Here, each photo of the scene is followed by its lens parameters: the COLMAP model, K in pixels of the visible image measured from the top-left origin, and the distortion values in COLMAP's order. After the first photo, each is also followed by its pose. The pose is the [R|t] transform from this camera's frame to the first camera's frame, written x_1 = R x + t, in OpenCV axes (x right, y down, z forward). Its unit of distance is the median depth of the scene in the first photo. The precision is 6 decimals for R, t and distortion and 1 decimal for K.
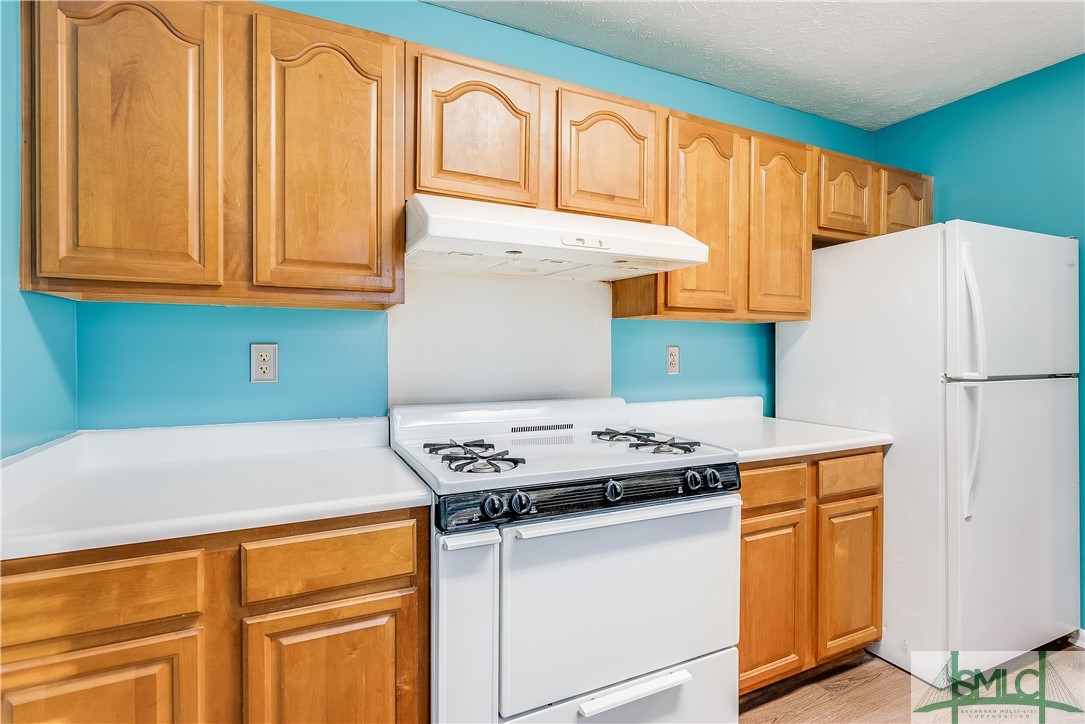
lens RADIAL K [[520.1, 0, 542.1], [0, 520.1, 354.7], [0, 0, 1]] dist [0.000088, 0.000051]
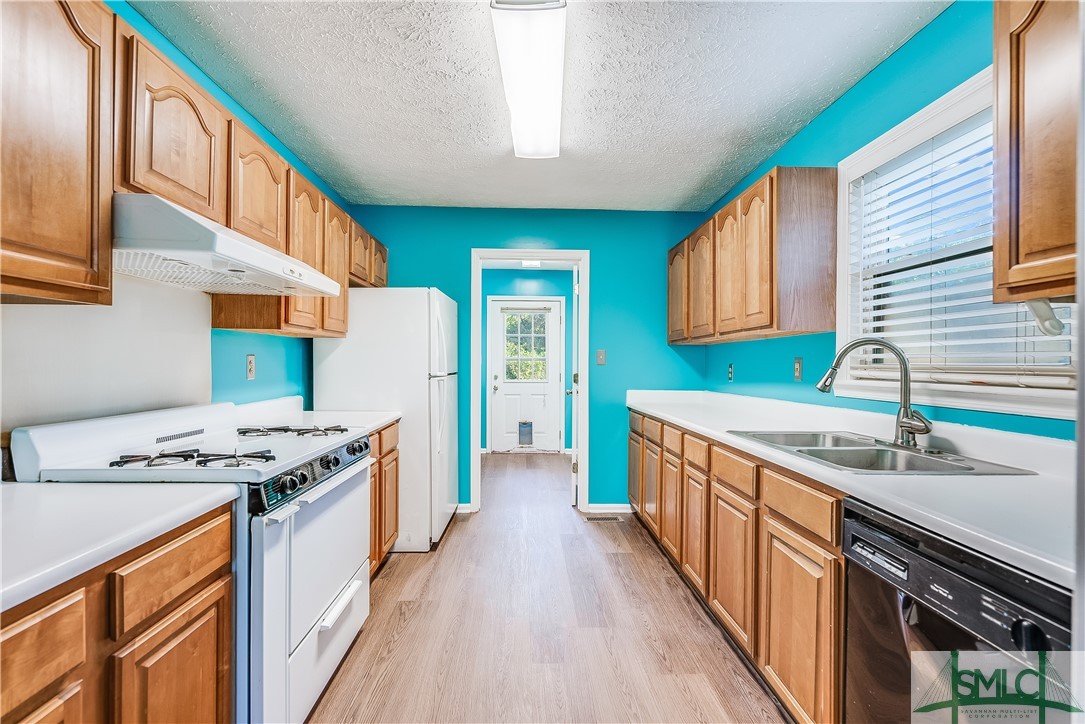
lens RADIAL K [[498.7, 0, 541.4], [0, 498.7, 362.5], [0, 0, 1]] dist [0.000331, 0.000022]
pose [[0.389409, -0.000296, 0.921065, -0.610768], [-0.002262, 0.999997, 0.001278, -0.002811], [-0.921062, -0.002581, 0.389407, -0.012086]]
